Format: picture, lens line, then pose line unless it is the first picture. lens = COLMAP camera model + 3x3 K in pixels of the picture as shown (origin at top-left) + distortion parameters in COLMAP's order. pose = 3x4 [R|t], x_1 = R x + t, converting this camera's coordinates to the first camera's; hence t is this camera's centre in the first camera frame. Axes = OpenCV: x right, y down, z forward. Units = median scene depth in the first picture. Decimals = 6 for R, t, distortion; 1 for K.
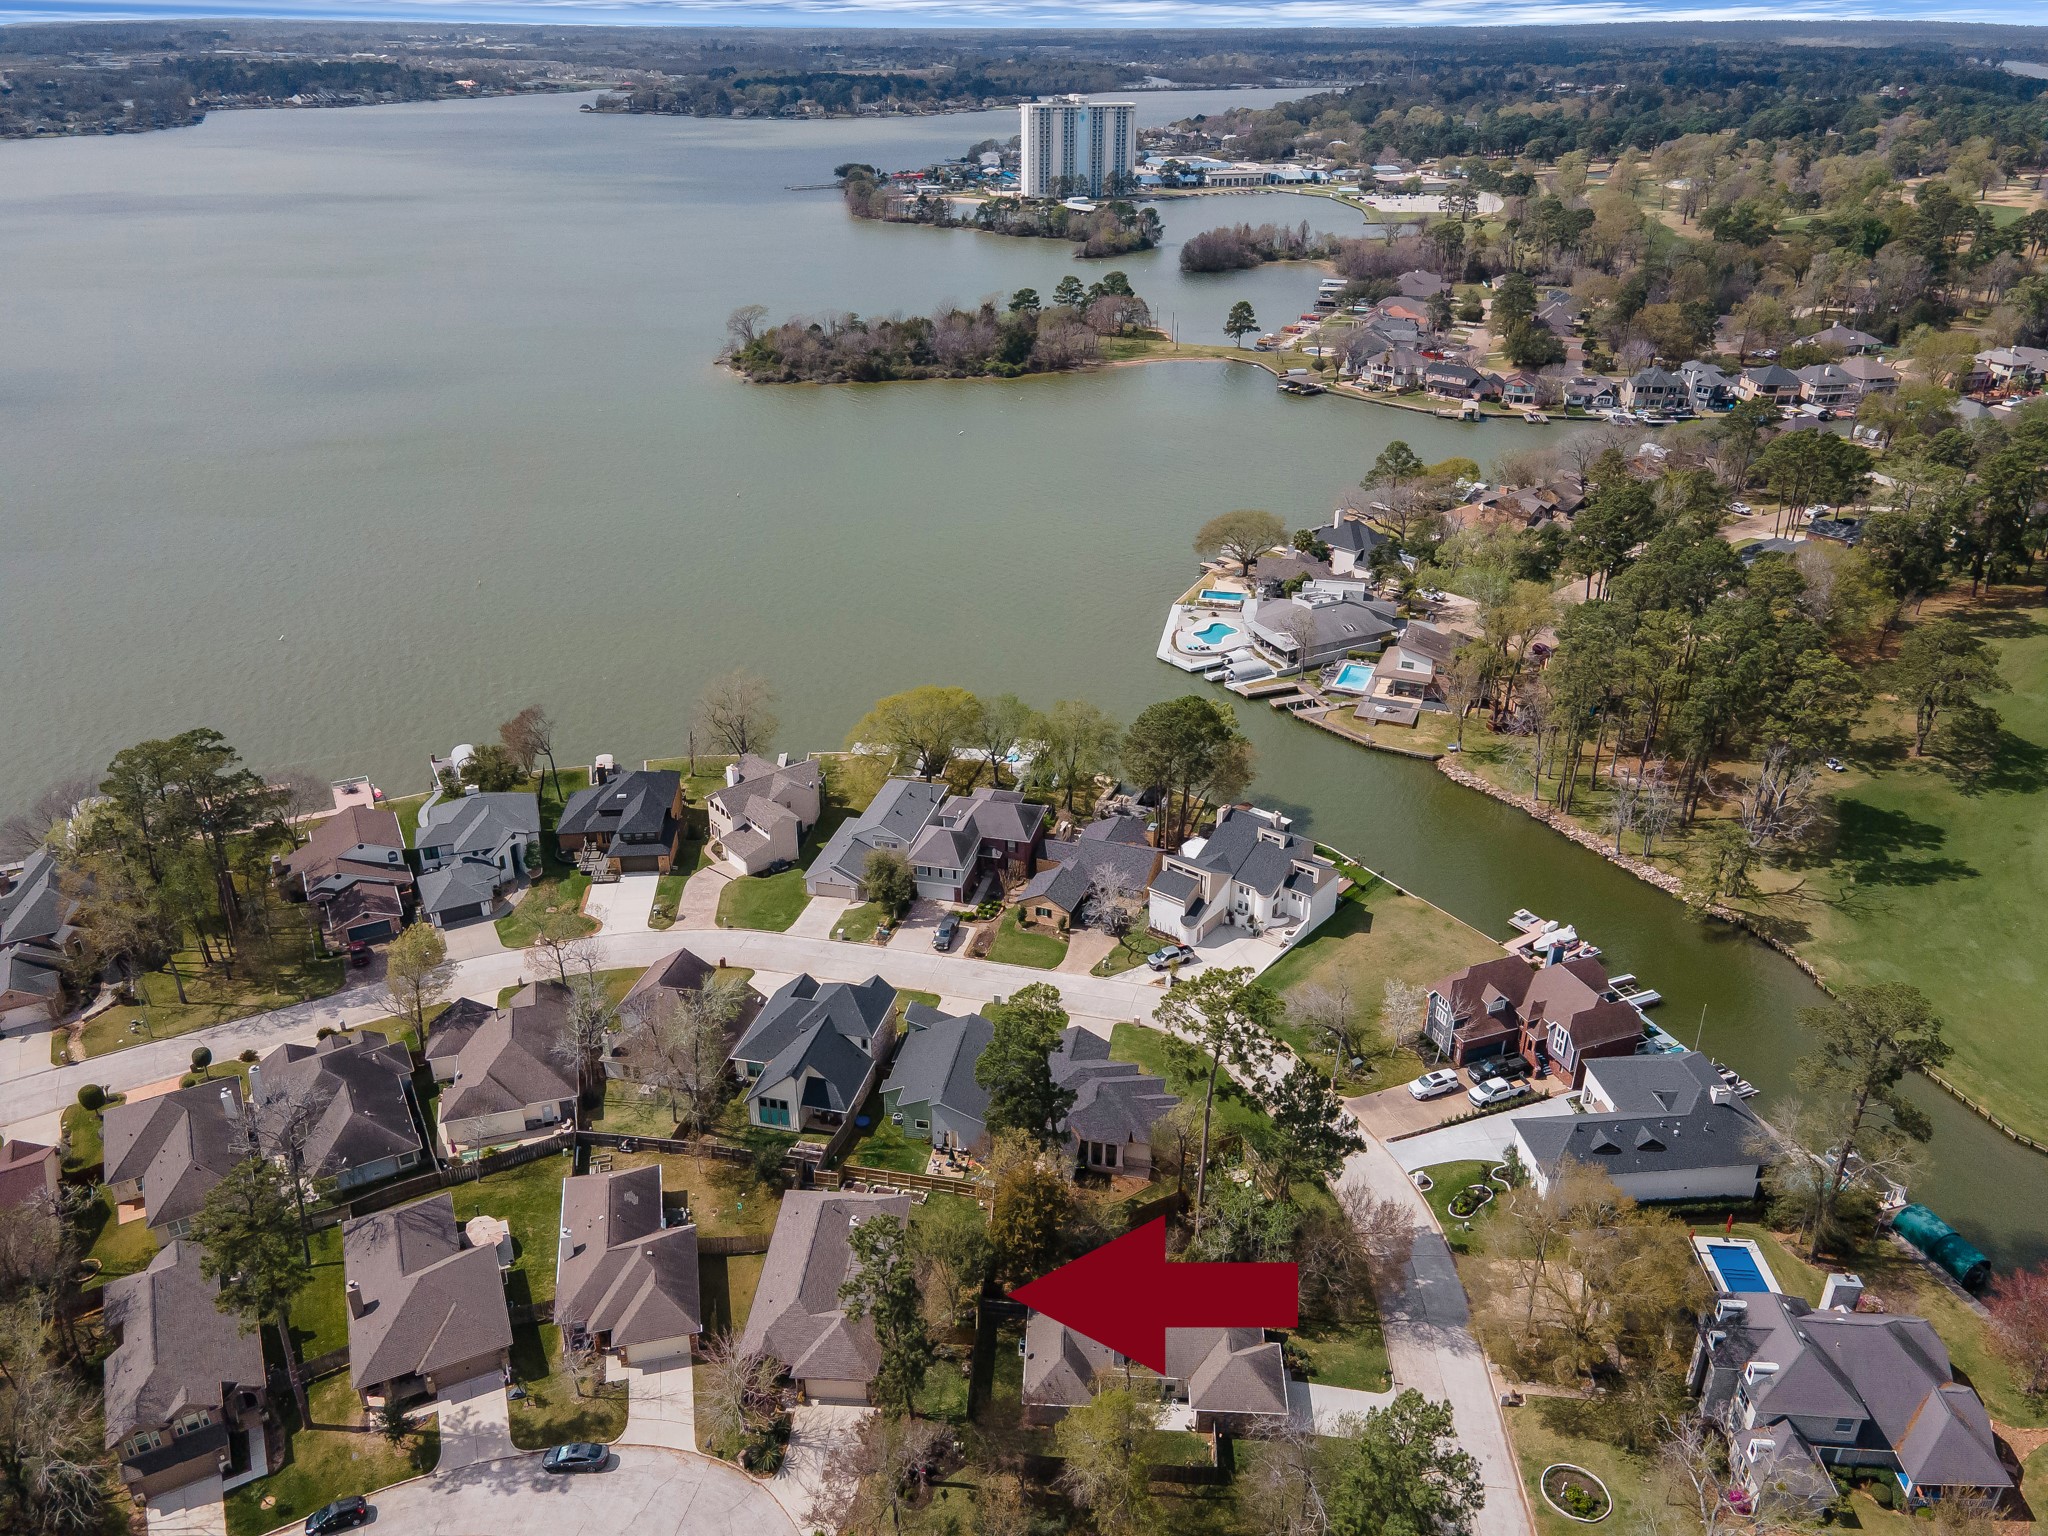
lens RADIAL K [[1500.9, 0, 1002.9], [0, 1500.9, 766.3], [0, 0, 1]] dist [0.004866, 0.084041]
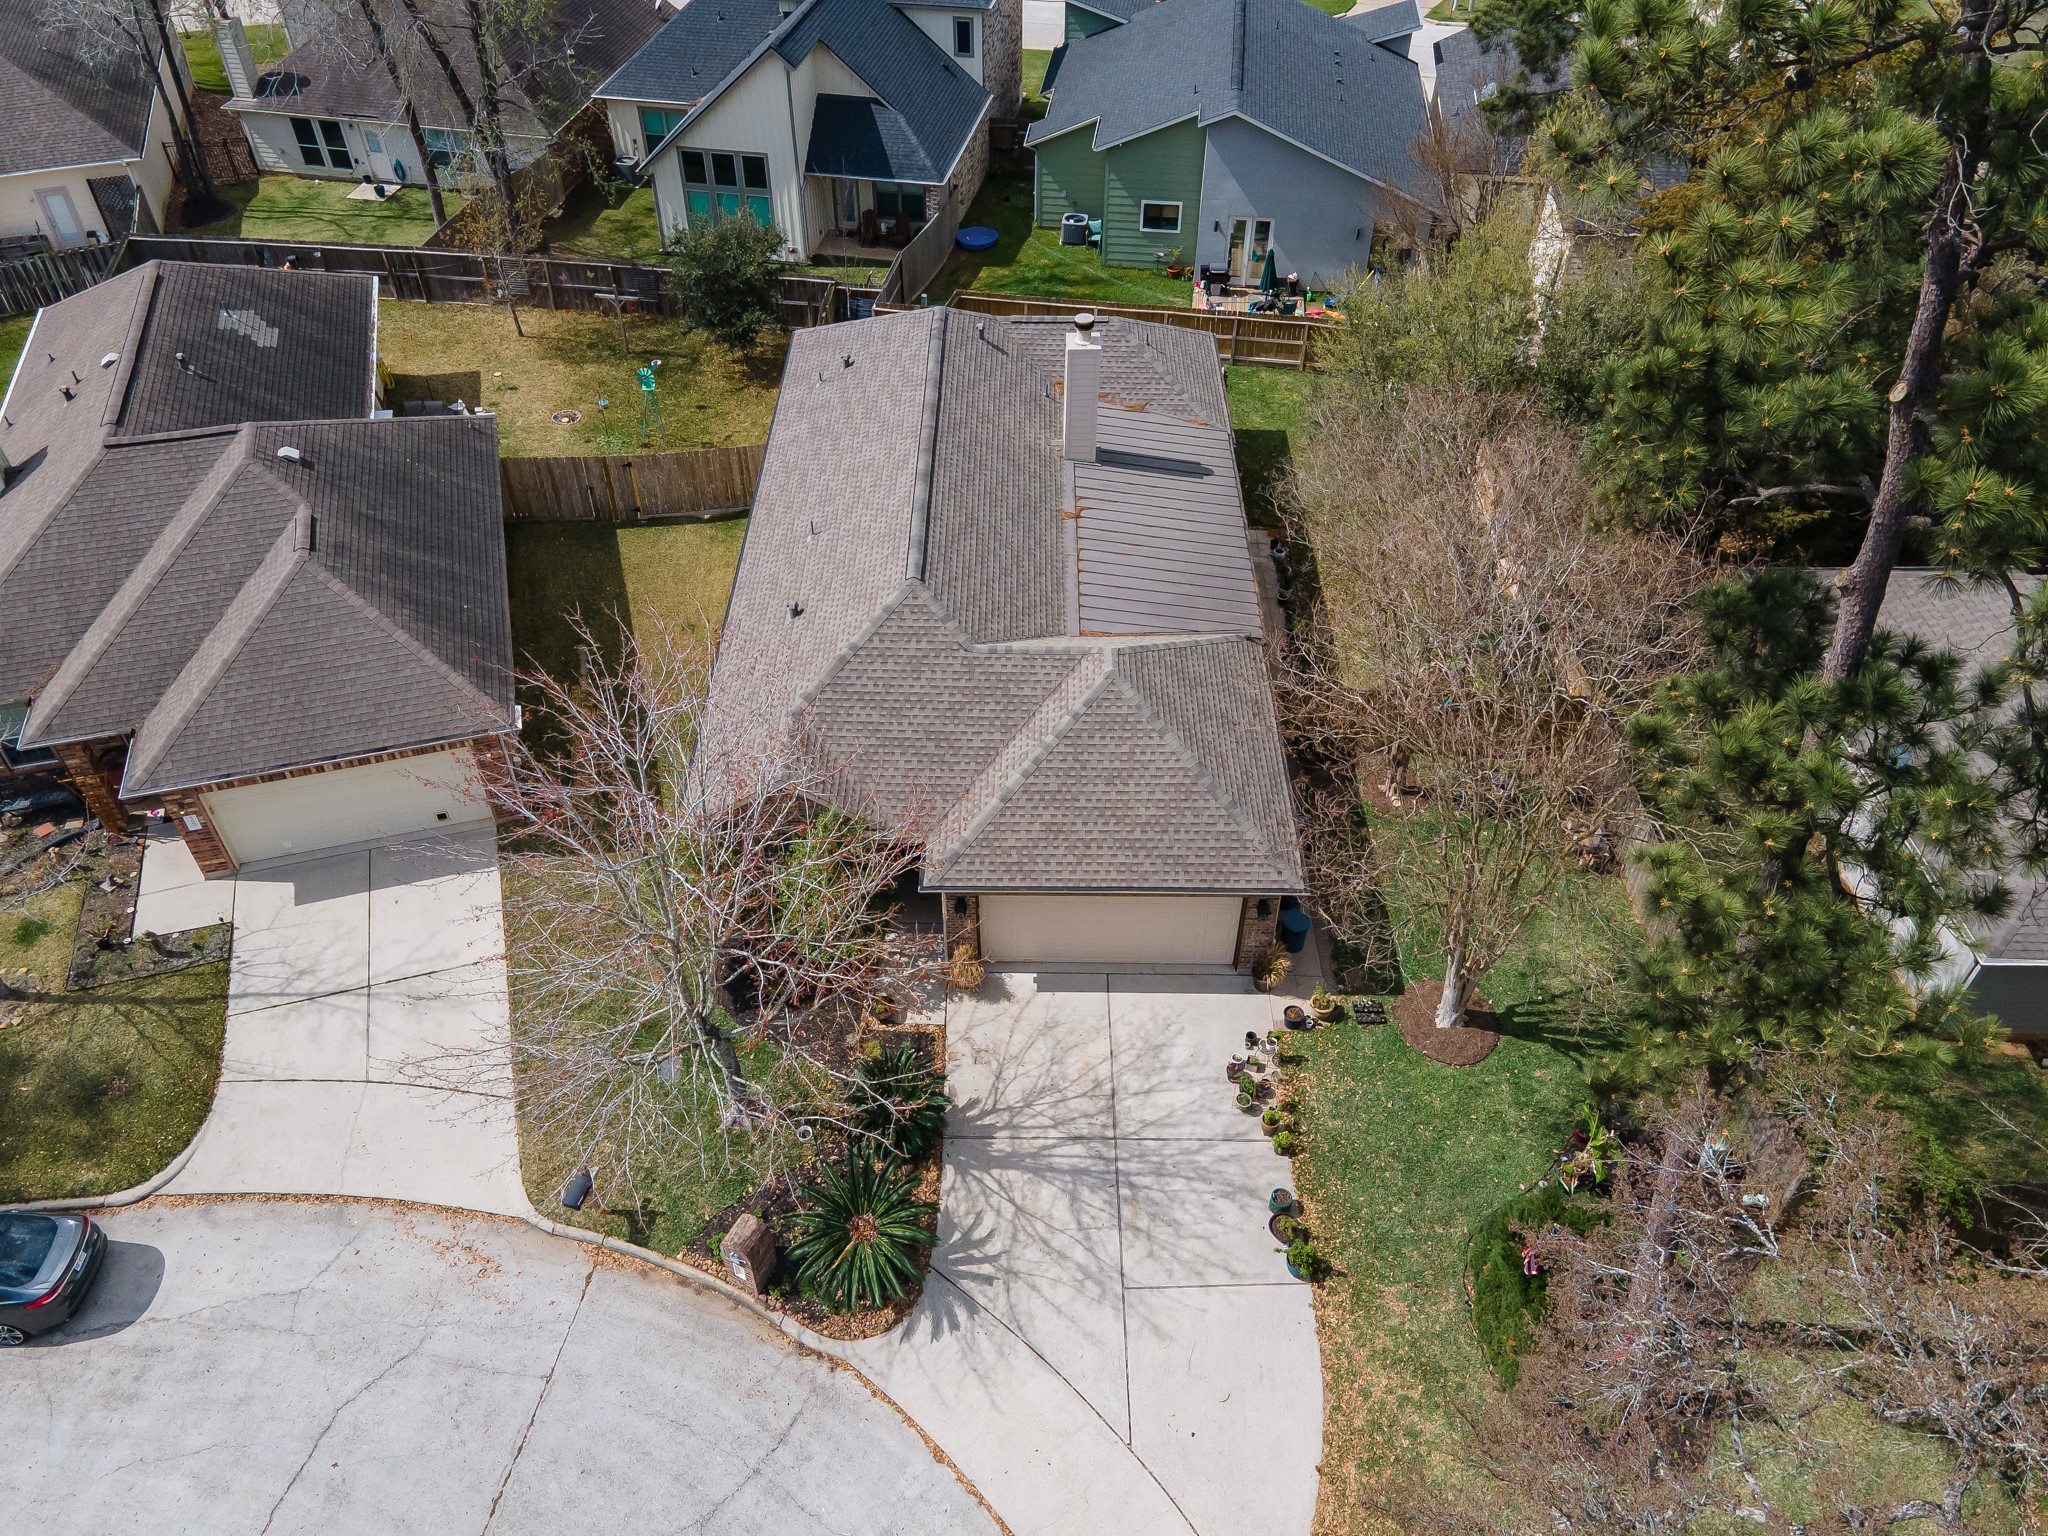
lens RADIAL K [[1500.9, 0, 1002.9], [0, 1500.9, 766.3], [0, 0, 1]] dist [0.004866, 0.084041]
pose [[0.998267, -0.035464, 0.046958, -0.136131], [0.020068, 0.955325, 0.294874, 0.314957], [-0.055317, -0.293421, 0.954382, 0.773474]]
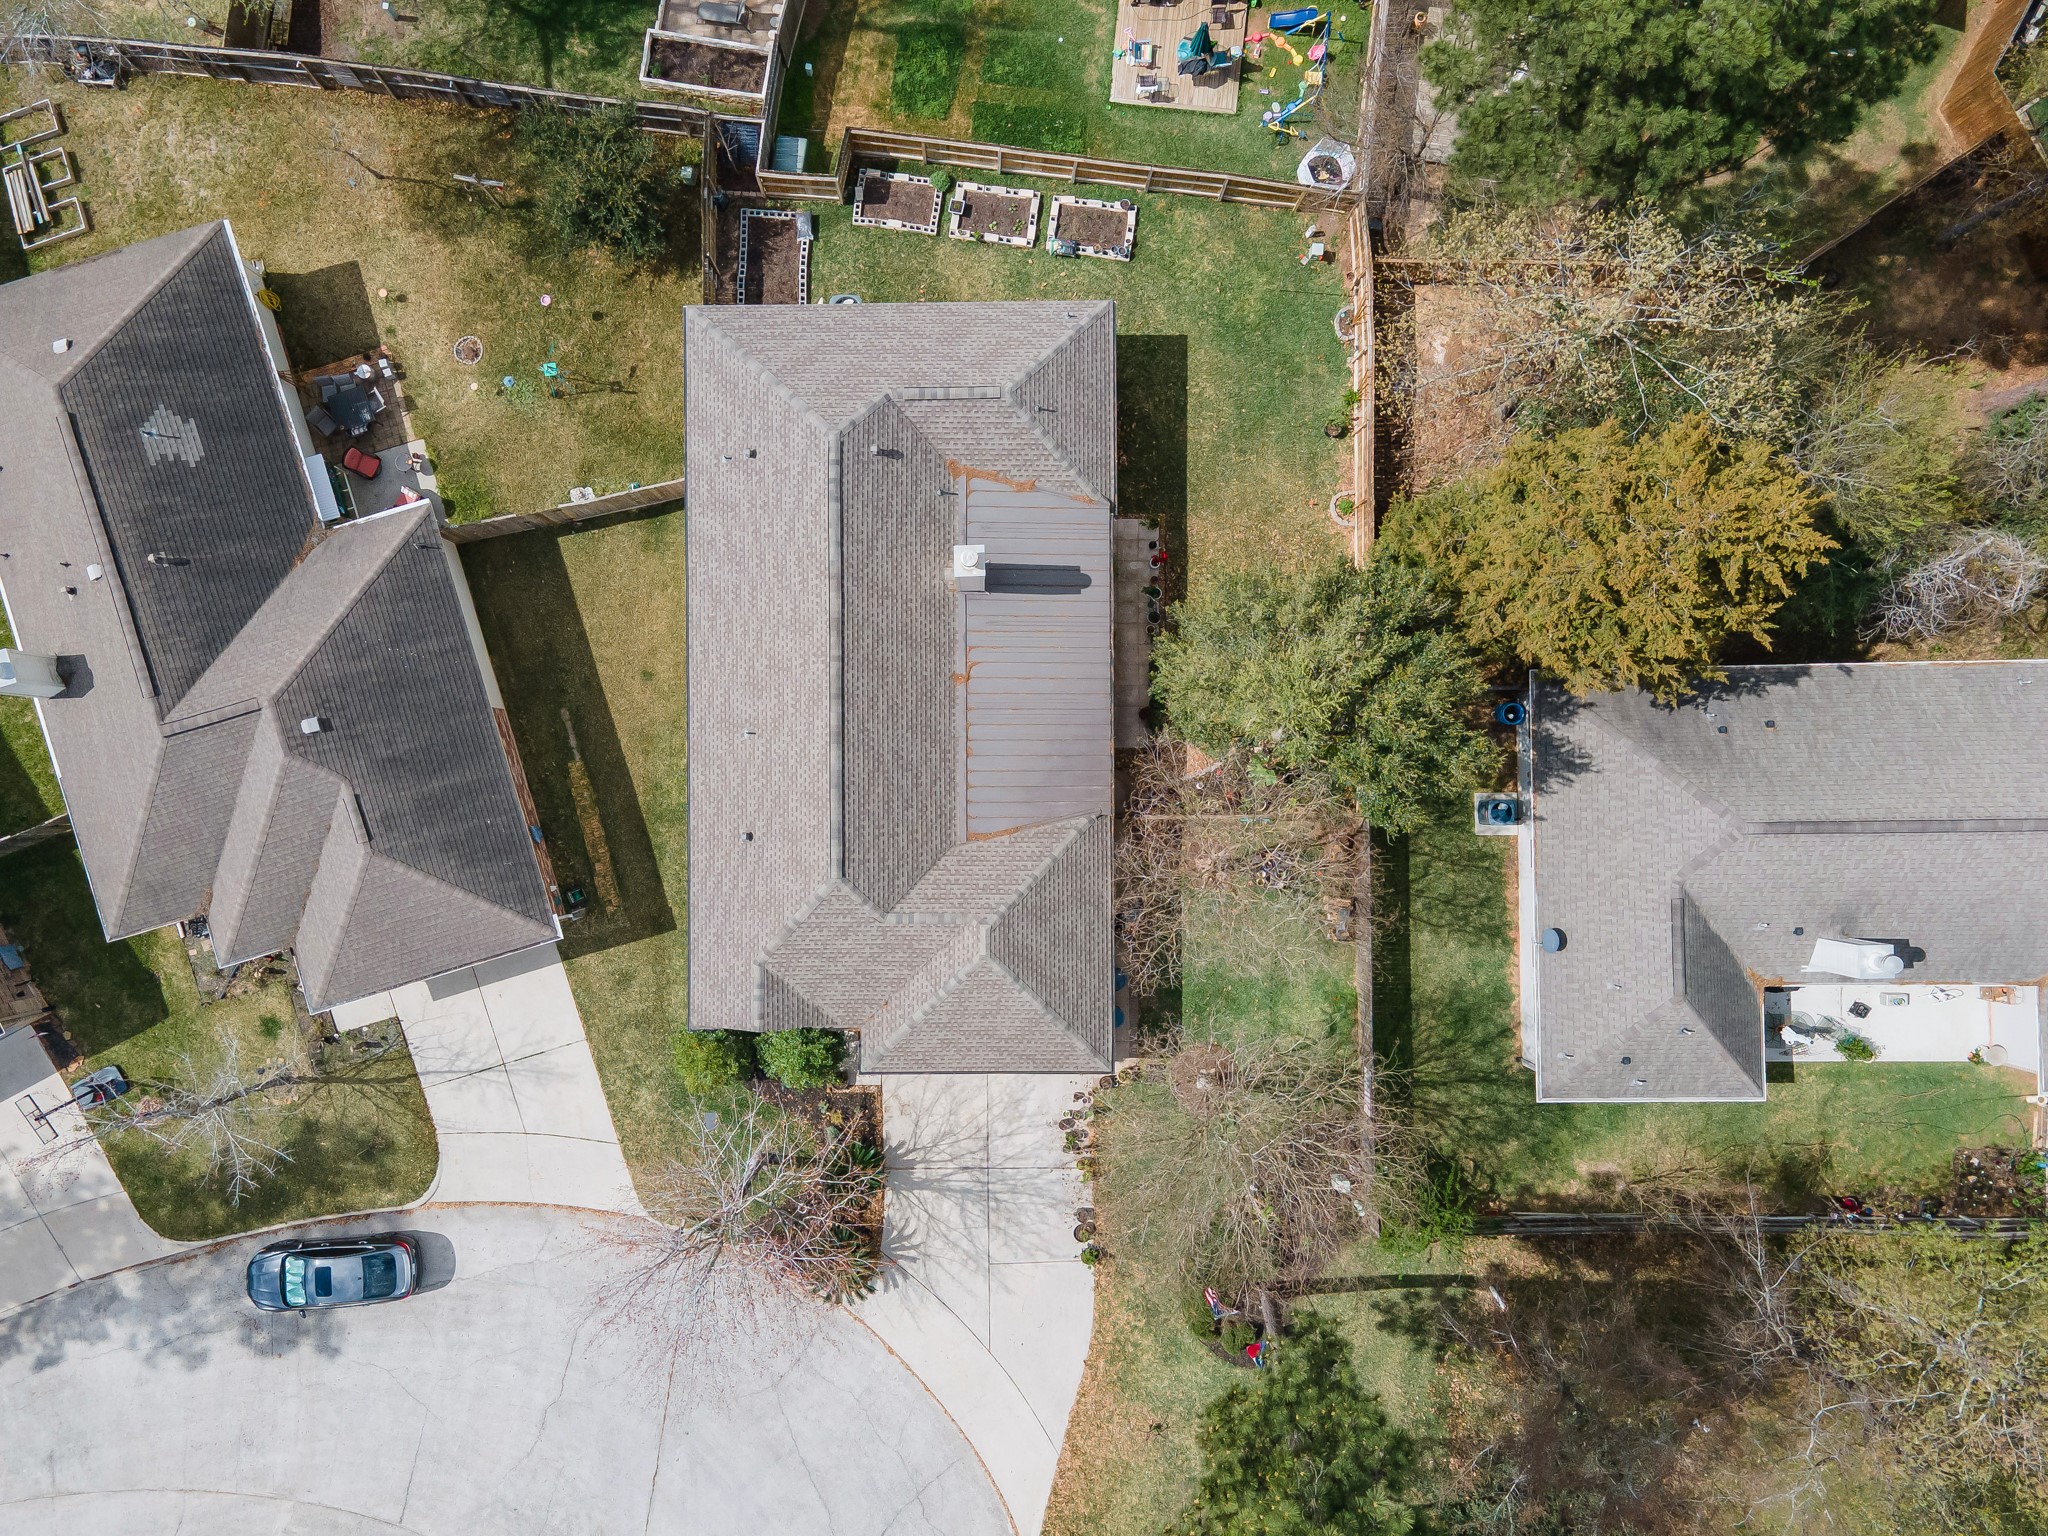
lens RADIAL K [[1524.8, 0, 949.2], [0, 1524.8, 760.4], [0, 0, 1]] dist [-0.002003, 0.150225]
pose [[0.996787, -0.078485, -0.015967, -0.107414], [0.049571, 0.447968, 0.892674, 0.060919], [-0.062908, -0.890598, 0.450419, 0.886985]]
